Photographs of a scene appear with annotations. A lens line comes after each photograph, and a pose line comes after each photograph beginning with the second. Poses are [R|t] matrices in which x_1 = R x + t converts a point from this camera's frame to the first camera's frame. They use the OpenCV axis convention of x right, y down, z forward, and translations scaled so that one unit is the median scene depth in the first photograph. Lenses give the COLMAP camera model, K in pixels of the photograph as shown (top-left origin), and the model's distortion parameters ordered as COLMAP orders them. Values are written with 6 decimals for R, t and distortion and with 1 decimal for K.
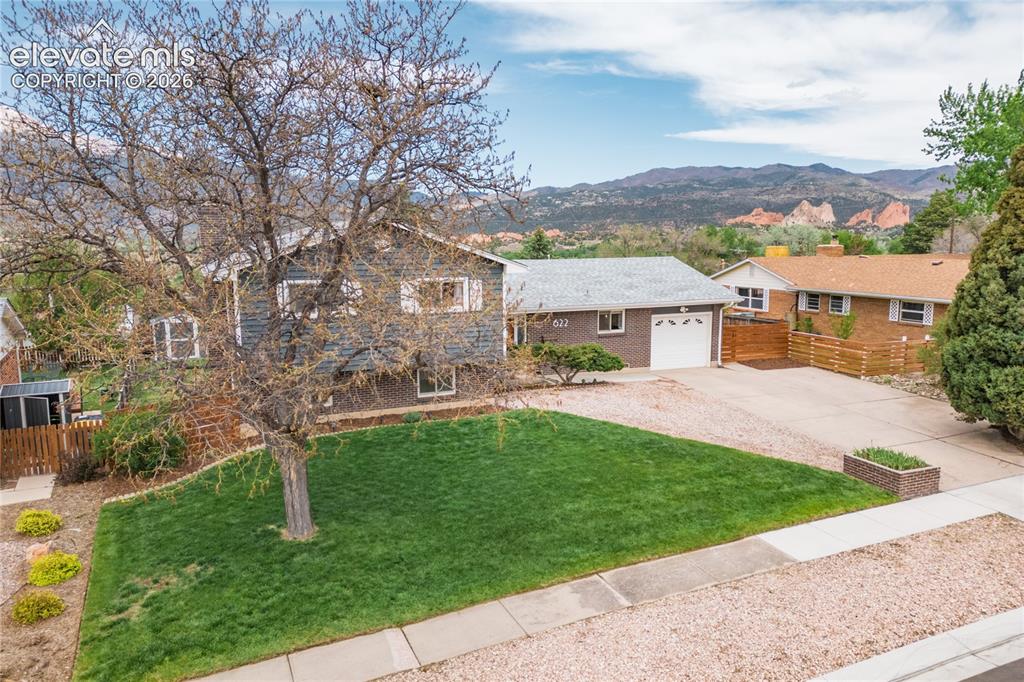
lens RADIAL K [[713.8, 0, 514.5], [0, 713.8, 343.9], [0, 0, 1]] dist [0.078619, -0.073866]
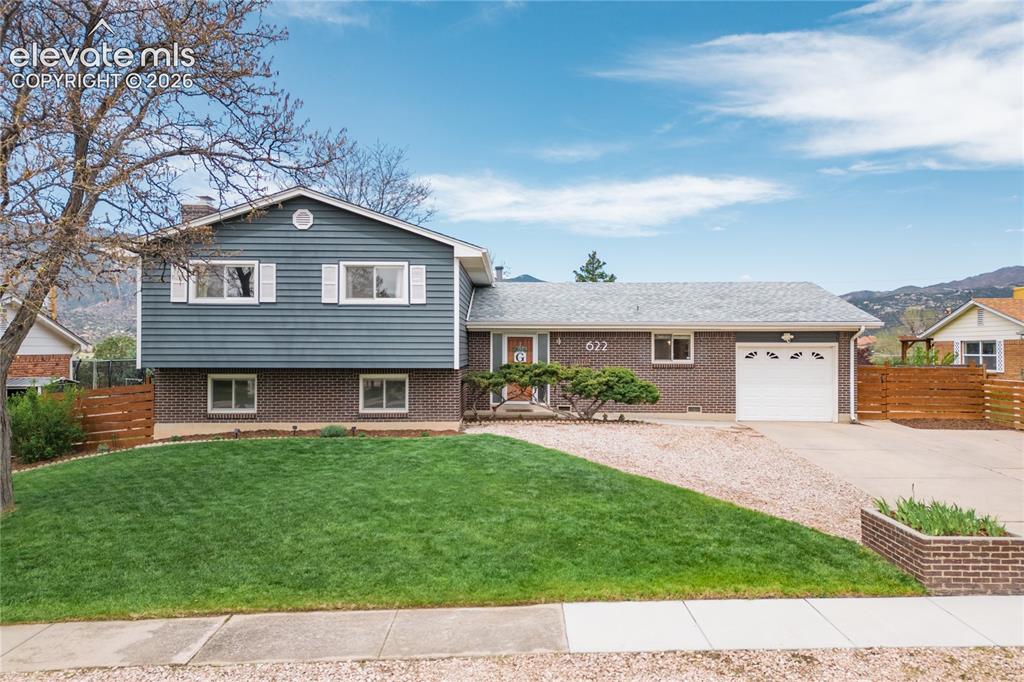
lens RADIAL K [[713.8, 0, 513.9], [0, 713.8, 342.6], [0, 0, 1]] dist [0.078619, -0.073866]
pose [[0.918337, 0.002130, -0.395795, 0.400724], [-0.062061, 0.988391, -0.138676, 0.111904], [0.390905, 0.151914, 0.907808, 0.345034]]
